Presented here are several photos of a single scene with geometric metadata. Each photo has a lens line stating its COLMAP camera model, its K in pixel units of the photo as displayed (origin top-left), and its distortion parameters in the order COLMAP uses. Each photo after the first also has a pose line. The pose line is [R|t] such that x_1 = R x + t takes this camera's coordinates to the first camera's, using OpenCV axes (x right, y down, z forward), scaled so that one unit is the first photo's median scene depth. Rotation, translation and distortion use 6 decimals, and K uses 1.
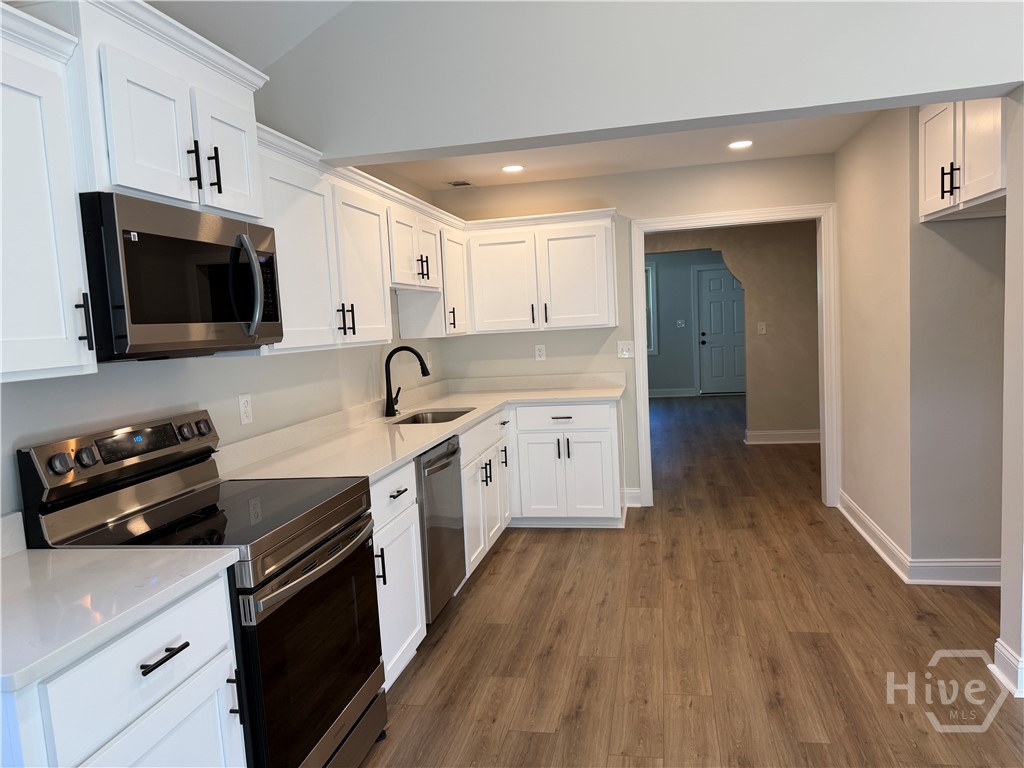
lens RADIAL K [[718.7, 0, 515.6], [0, 718.7, 381.9], [0, 0, 1]] dist [0.087645, -0.110631]
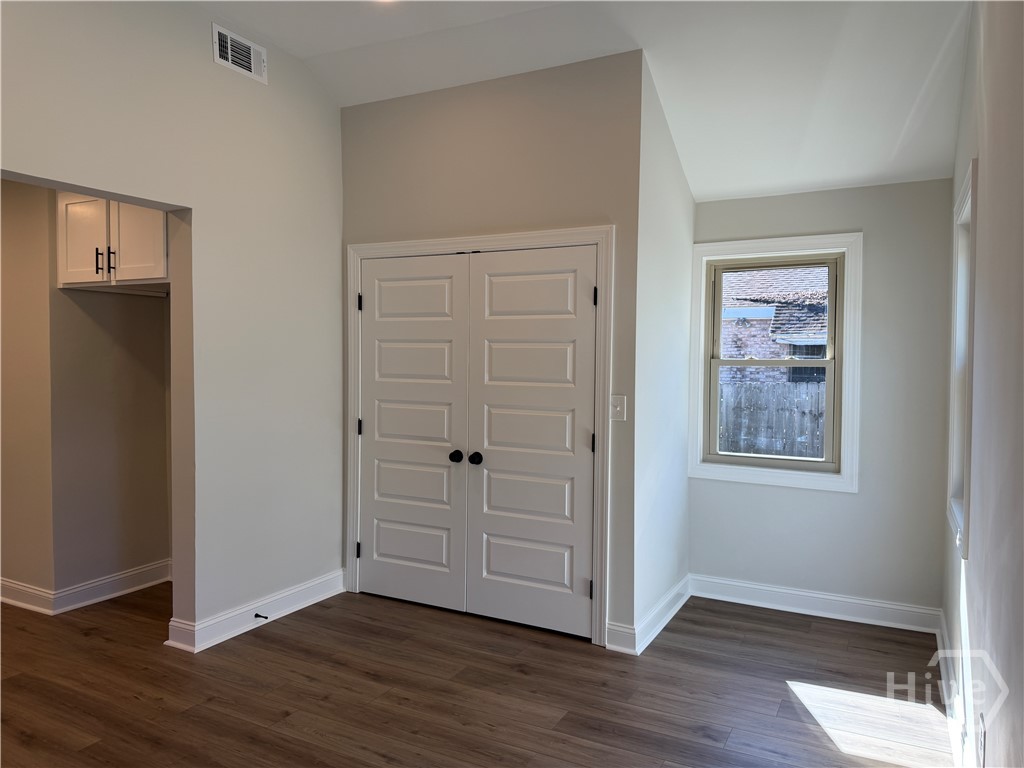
lens RADIAL K [[718.7, 0, 515.6], [0, 718.7, 381.9], [0, 0, 1]] dist [0.087645, -0.110631]
pose [[0.271957, 0.020403, 0.962093, -0.351724], [0.060477, 0.997437, -0.038248, 0.013746], [-0.960407, 0.068586, 0.270025, 0.022907]]
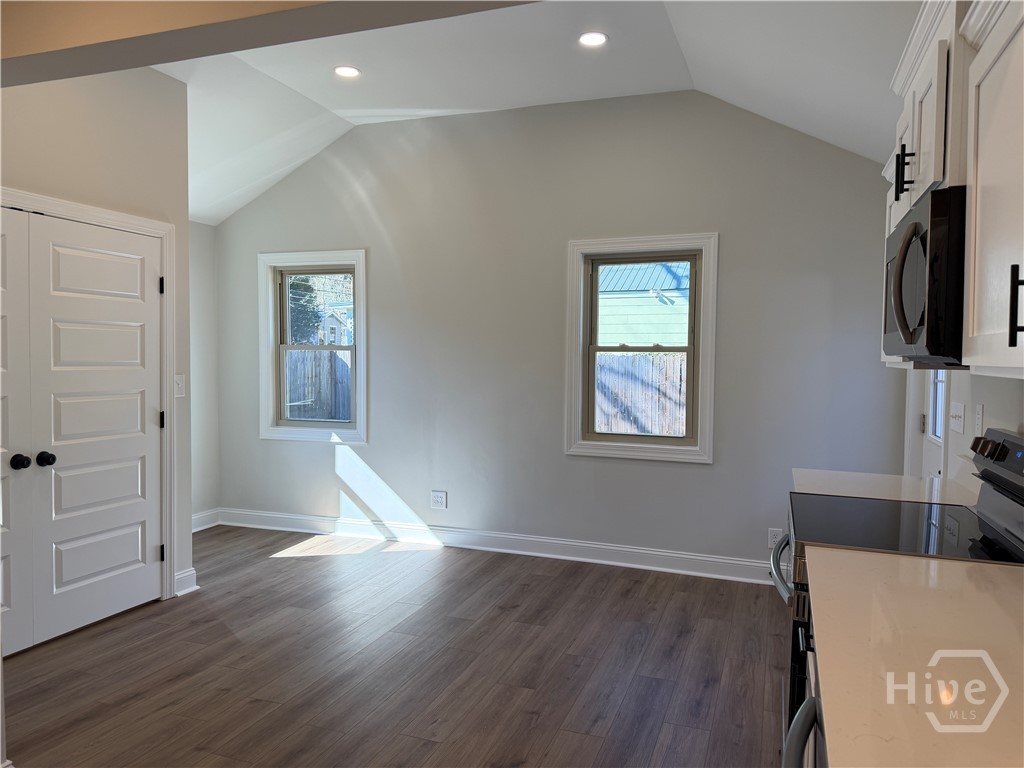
lens RADIAL K [[718.4, 0, 508.1], [0, 718.4, 383.5], [0, 0, 1]] dist [0.086145, -0.140776]
pose [[-0.987333, 0.035023, 0.154750, -0.025843], [0.053579, 0.991636, 0.117417, -0.098216], [-0.149343, 0.124221, -0.980951, 1.293850]]
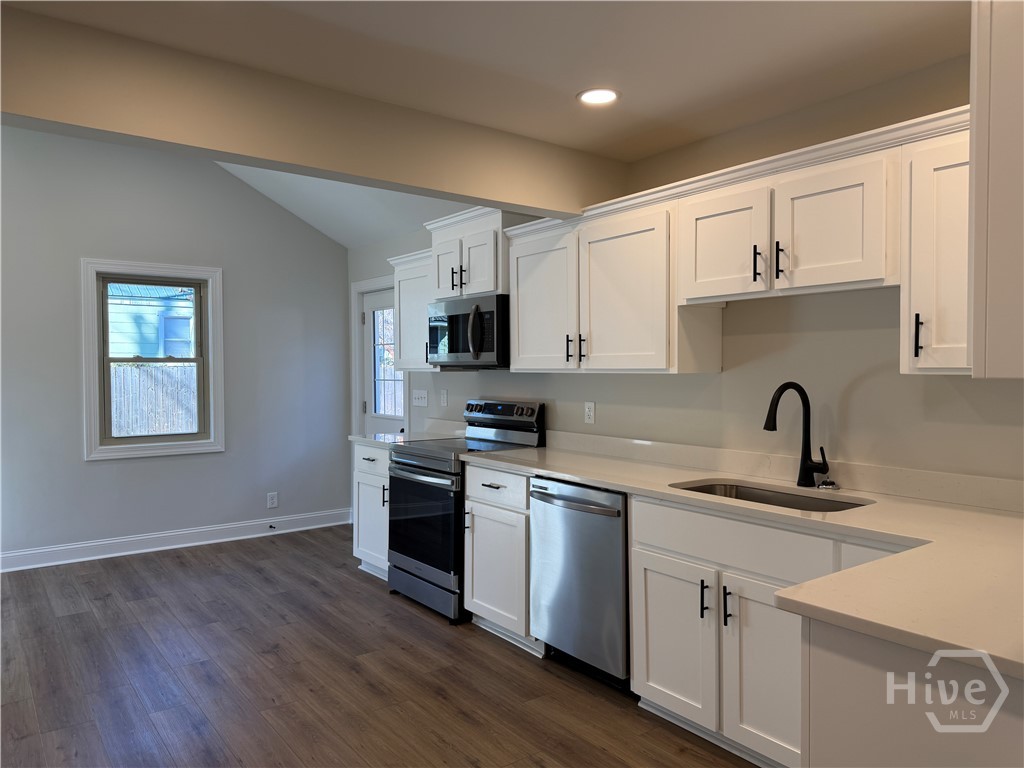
lens RADIAL K [[718.4, 0, 508.1], [0, 718.4, 383.5], [0, 0, 1]] dist [0.086145, -0.140776]
pose [[-0.663992, 0.068431, -0.744602, 0.628845], [-0.027999, 0.992830, 0.116211, -0.146063], [0.747215, 0.098012, -0.657315, 1.535361]]
